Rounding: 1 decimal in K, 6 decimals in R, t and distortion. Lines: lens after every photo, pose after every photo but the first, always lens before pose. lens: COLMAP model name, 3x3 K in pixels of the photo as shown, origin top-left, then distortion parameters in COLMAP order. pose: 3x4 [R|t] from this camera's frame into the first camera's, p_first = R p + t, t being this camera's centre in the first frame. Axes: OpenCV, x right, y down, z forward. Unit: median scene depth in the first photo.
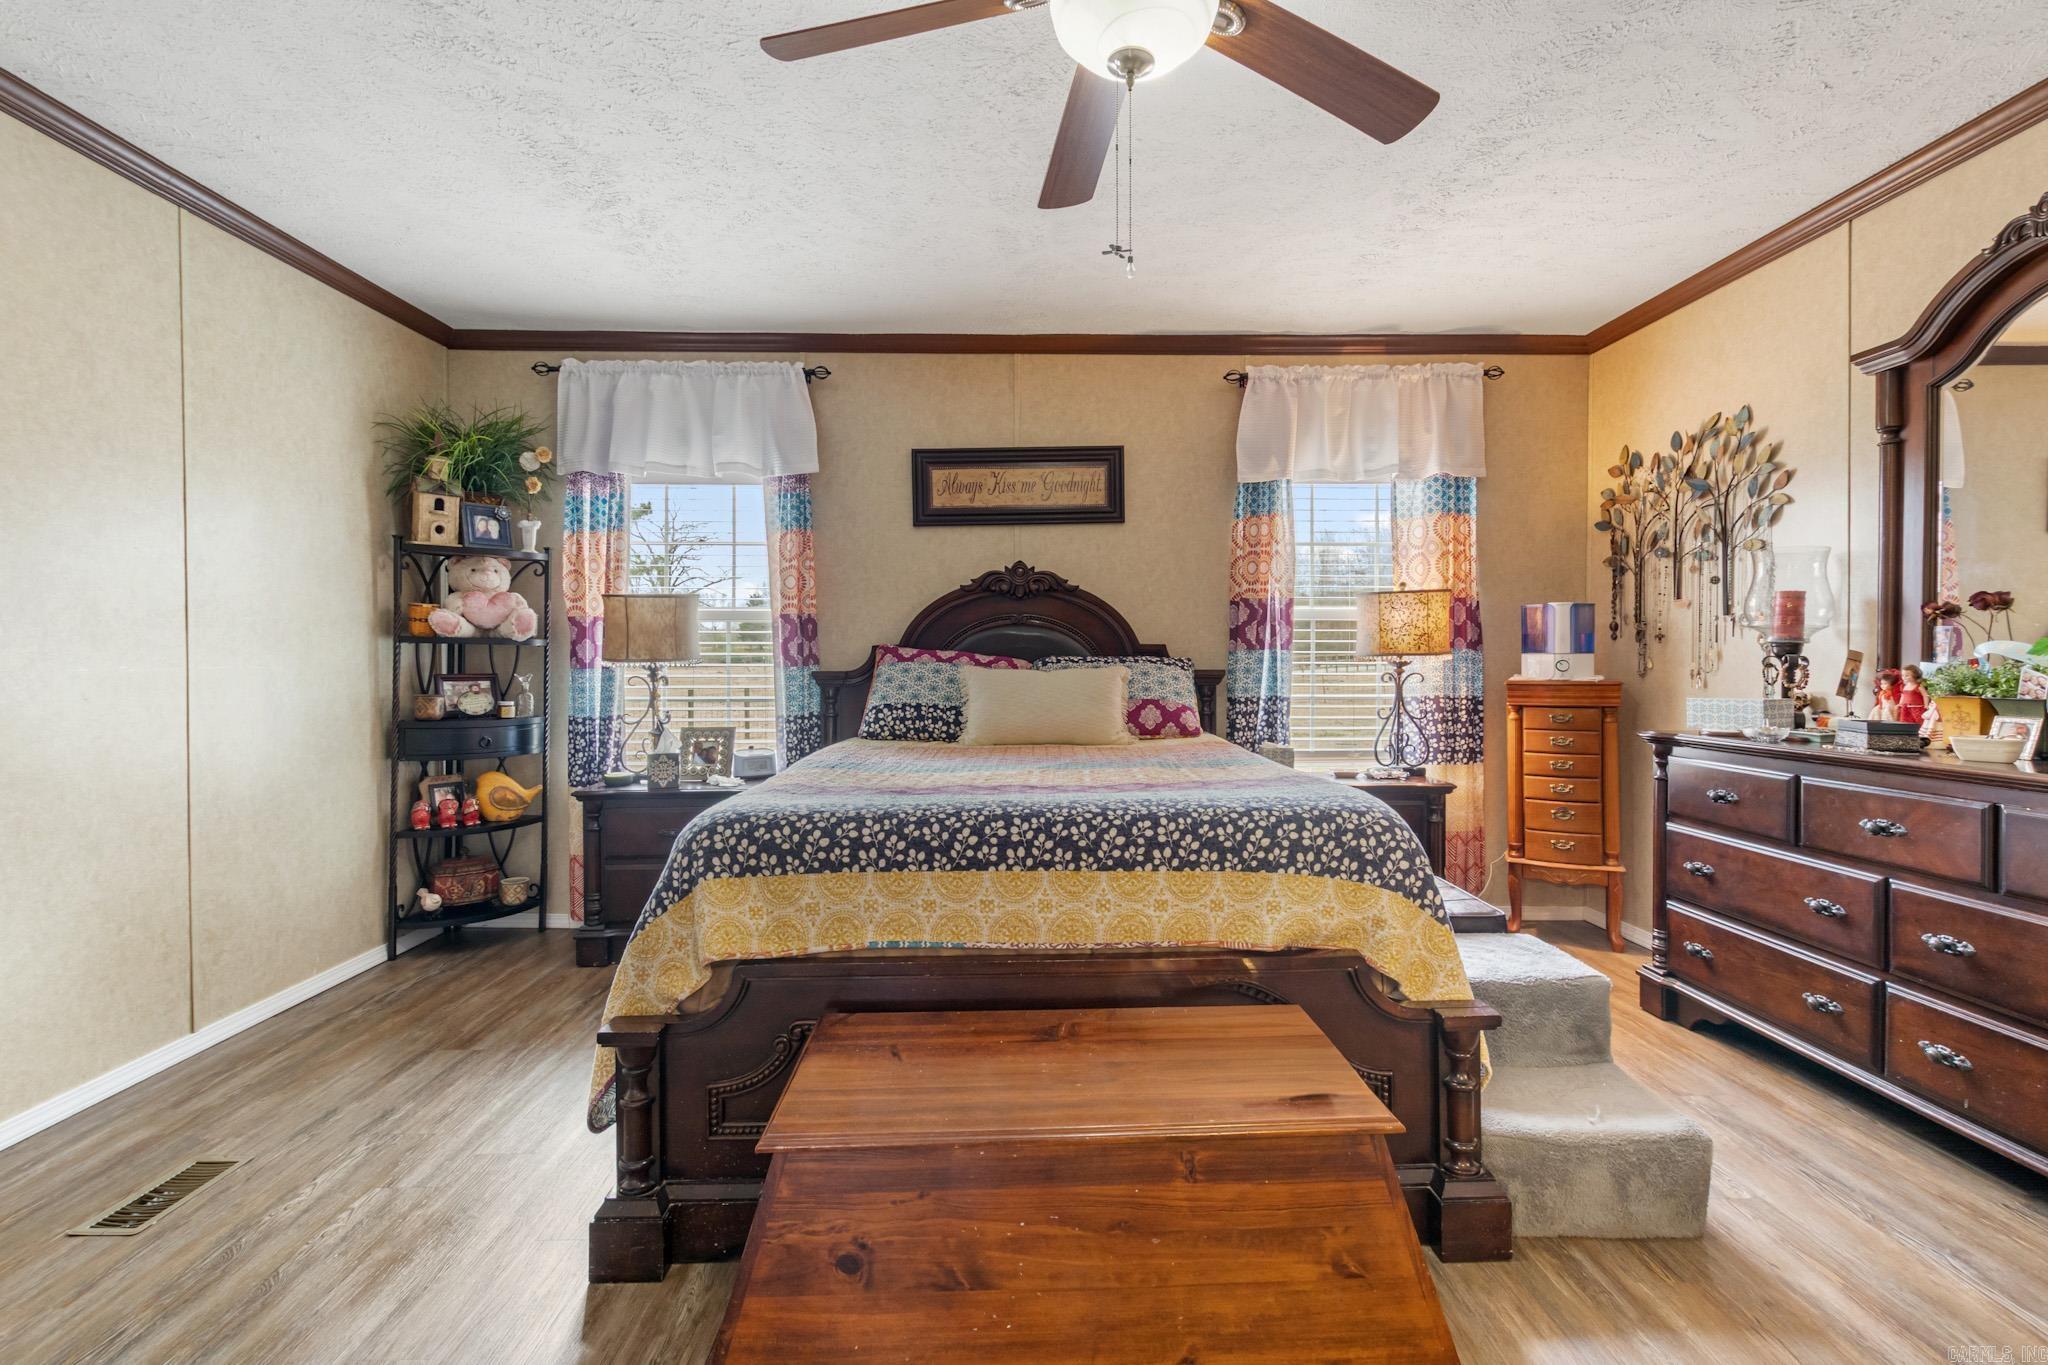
lens RADIAL K [[964.0, 0, 1026.6], [0, 964.0, 661.8], [0, 0, 1]] dist [-0.003218, 0.000027]
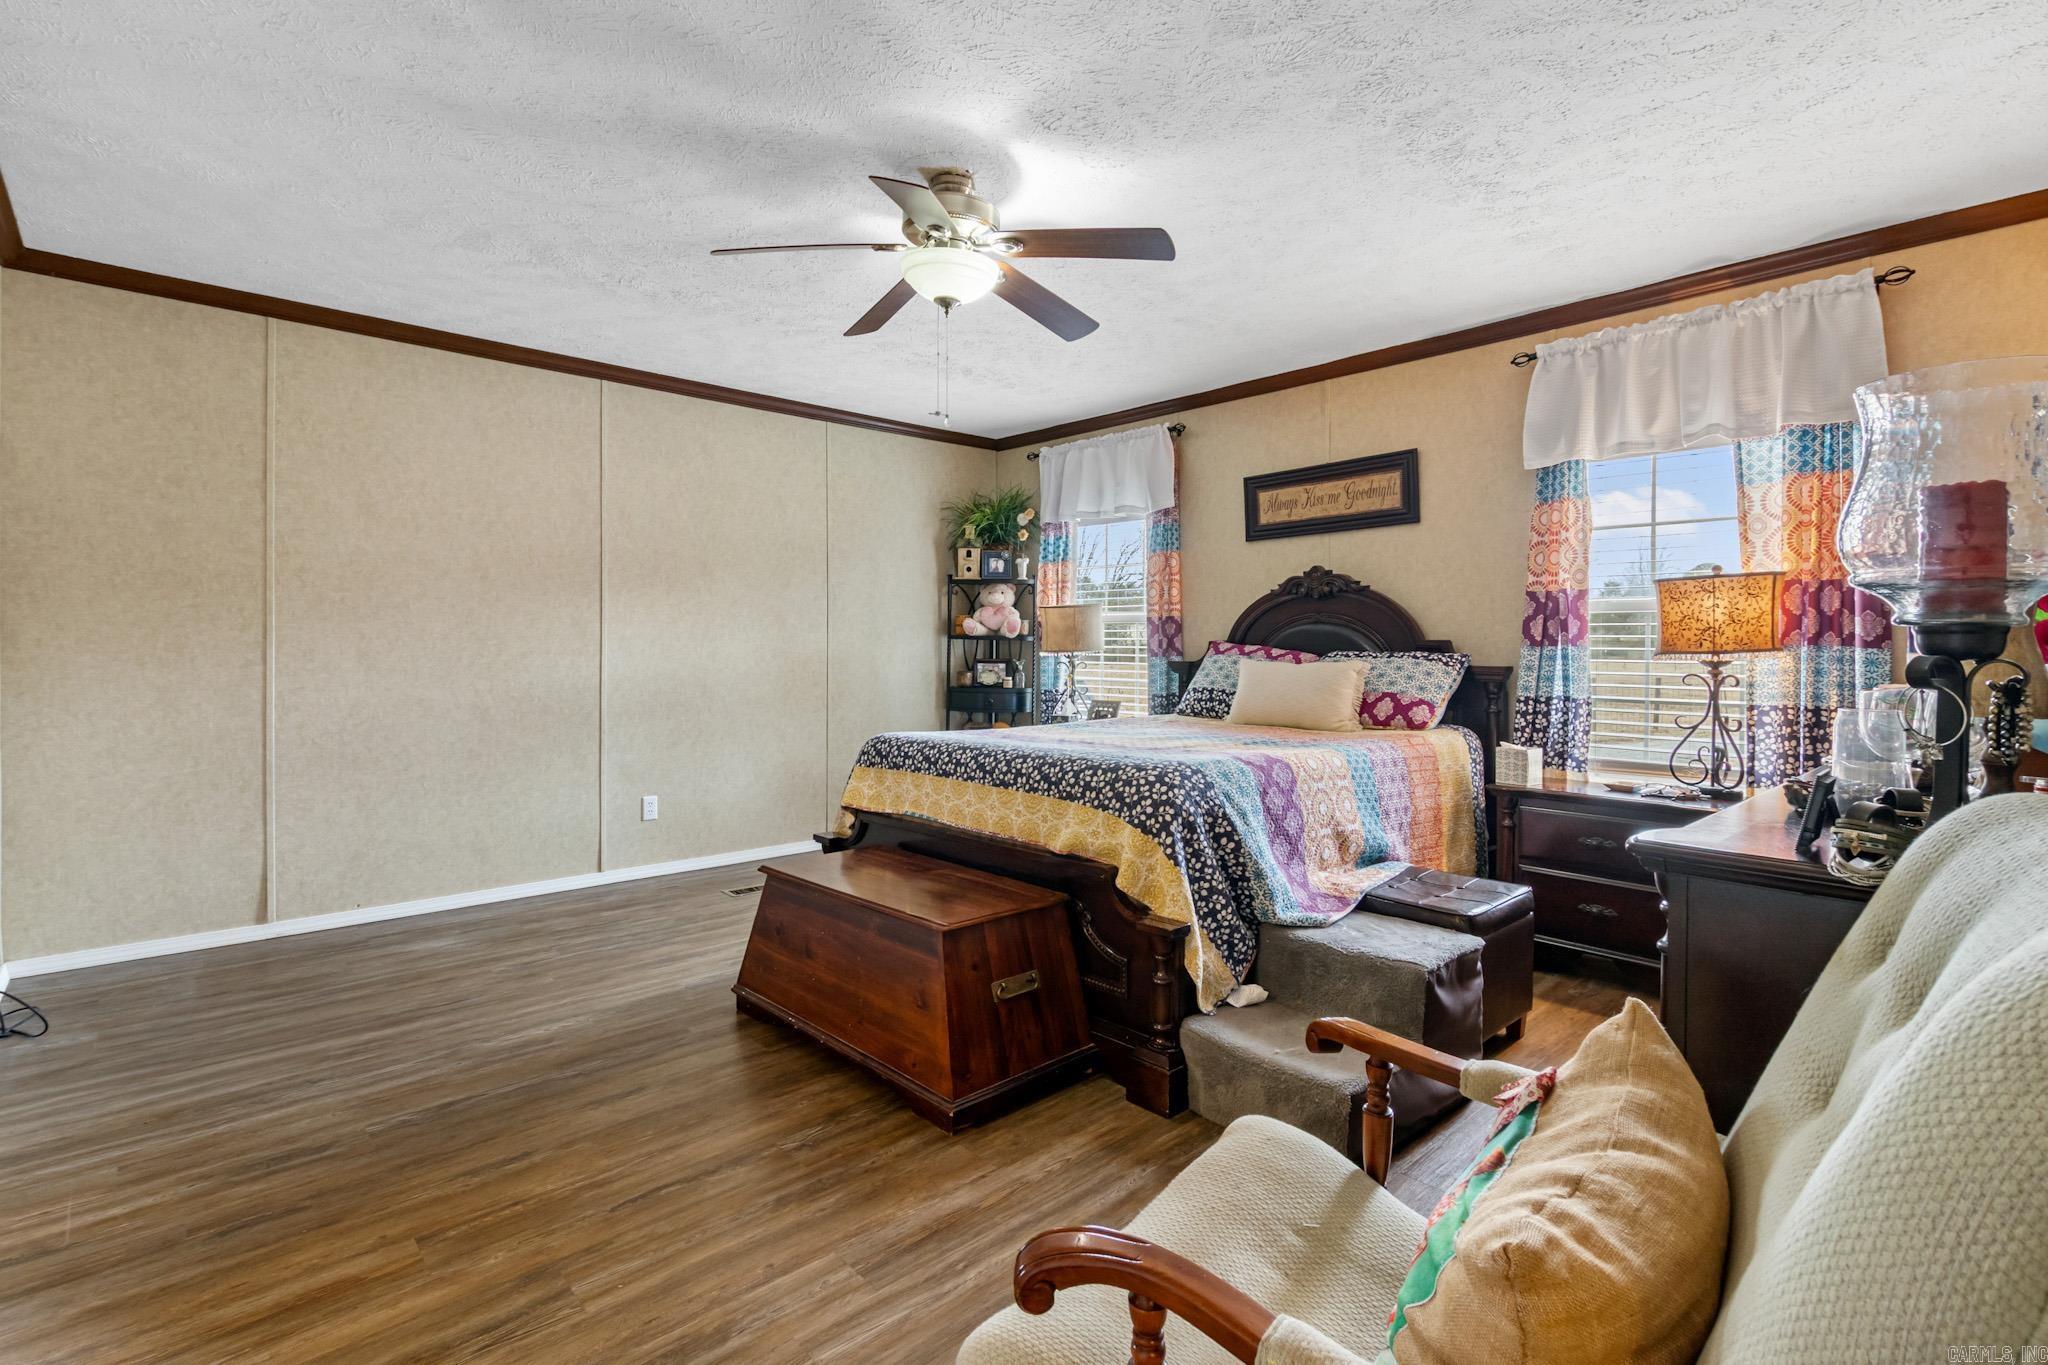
lens RADIAL K [[943.7, 0, 980.1], [0, 943.7, 644.2], [0, 0, 1]] dist [0.001152, 0.000143]
pose [[0.646828, 0.003371, -0.762628, 0.583813], [-0.010068, 0.999941, -0.004119, -0.004887], [0.762569, 0.010342, 0.646824, -0.010512]]
